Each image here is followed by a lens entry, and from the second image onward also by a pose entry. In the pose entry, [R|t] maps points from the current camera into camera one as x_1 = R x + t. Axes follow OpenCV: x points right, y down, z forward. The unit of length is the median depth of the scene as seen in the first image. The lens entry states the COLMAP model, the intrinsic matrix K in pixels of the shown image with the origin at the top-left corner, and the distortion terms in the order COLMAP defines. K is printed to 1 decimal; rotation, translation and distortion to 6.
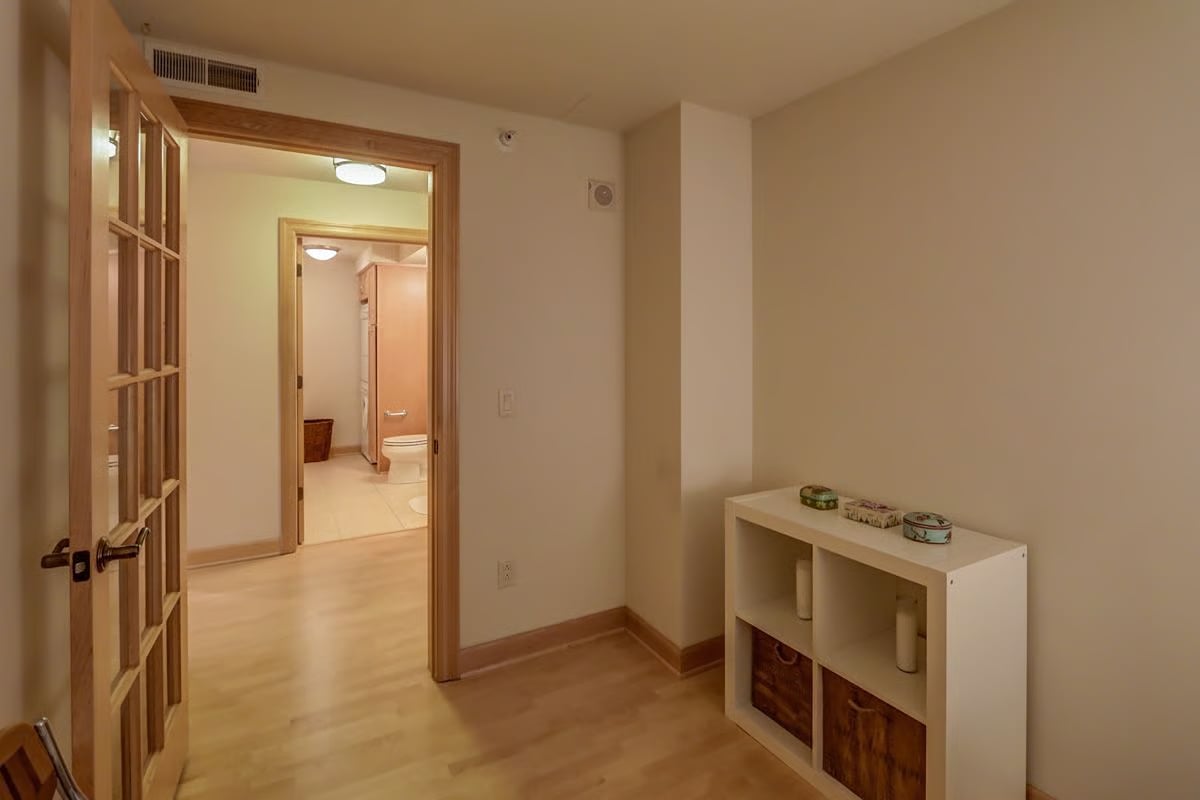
lens RADIAL K [[567.6, 0, 595.5], [0, 567.6, 365.1], [0, 0, 1]] dist [-0.025442, 0.000467]
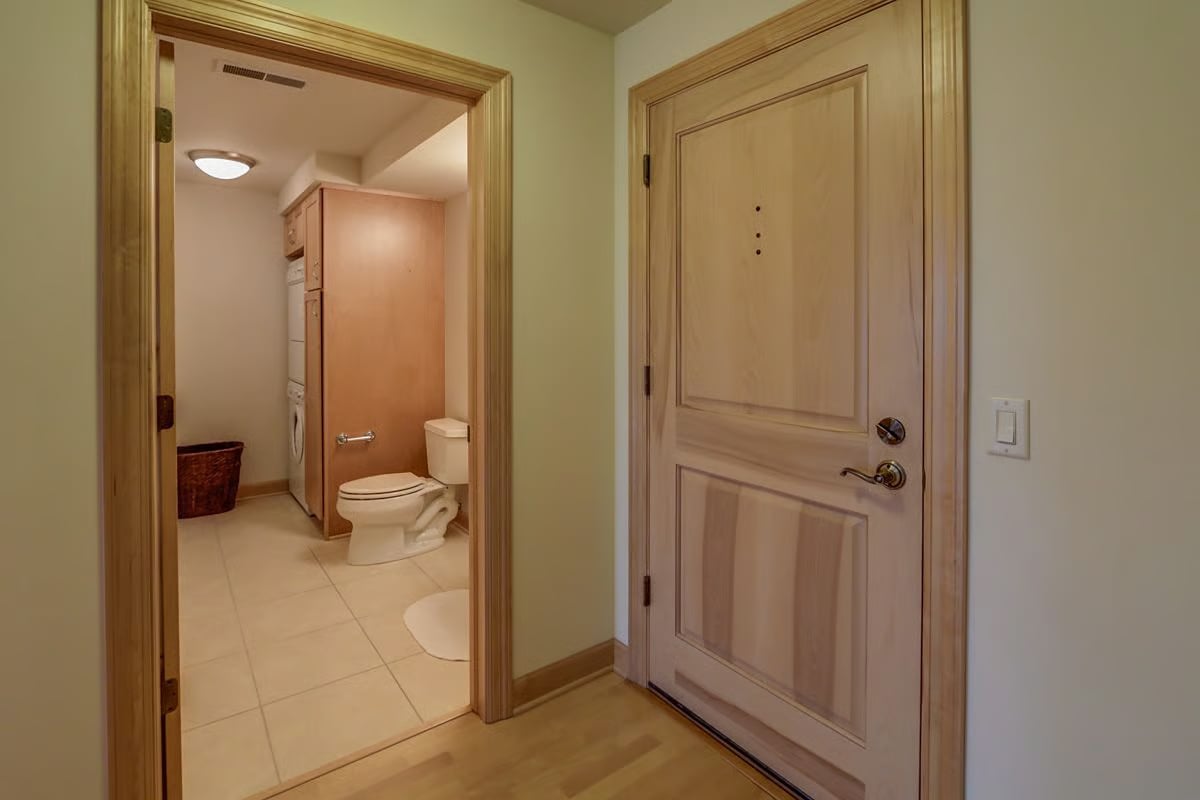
lens RADIAL K [[571.2, 0, 596.6], [0, 571.2, 337.3], [0, 0, 1]] dist [-0.015706, -0.000303]
pose [[0.991227, -0.008717, 0.131880, -0.178316], [0.010661, 0.999845, -0.014040, -0.009113], [-0.131737, 0.015323, 0.991166, 0.364299]]
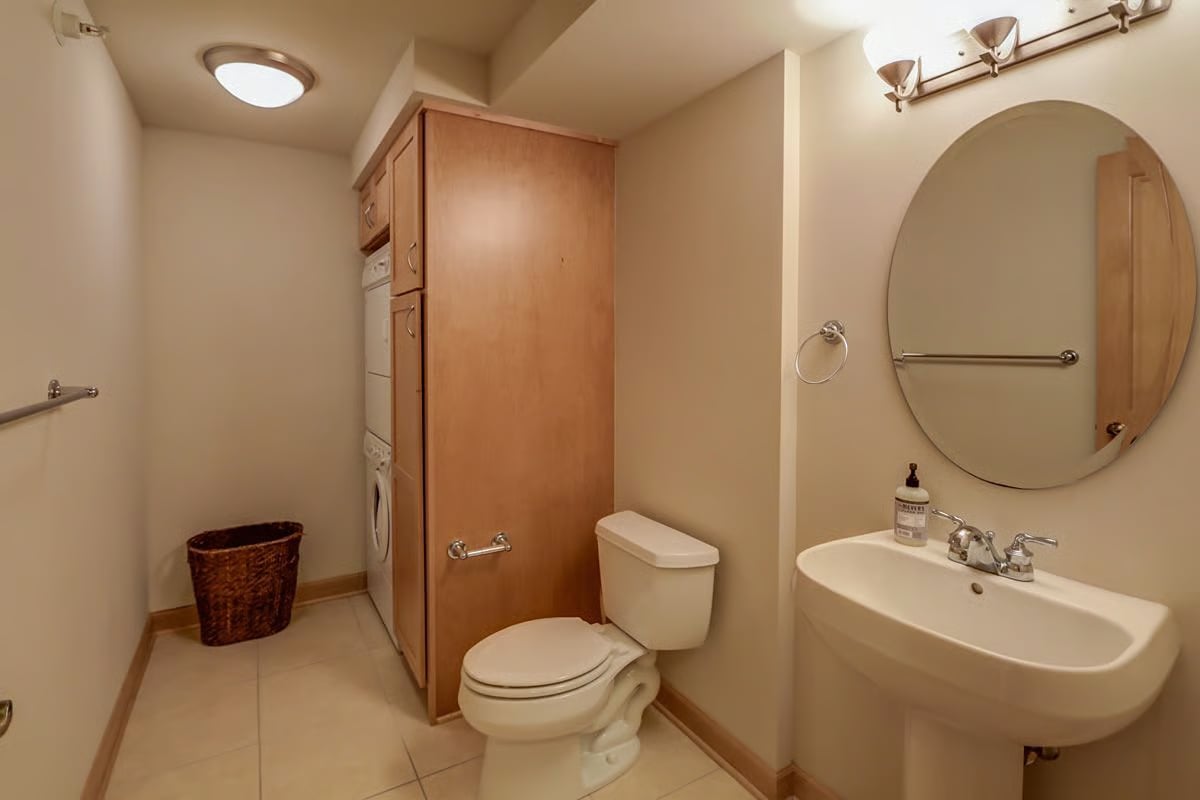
lens RADIAL K [[574.9, 0, 584.0], [0, 574.9, 357.3], [0, 0, 1]] dist [-0.015187, 0.000348]
pose [[0.999898, -0.009398, 0.010799, -0.291049], [0.009500, 0.999911, -0.009391, -0.025997], [-0.010710, 0.009493, 0.999898, 0.643763]]
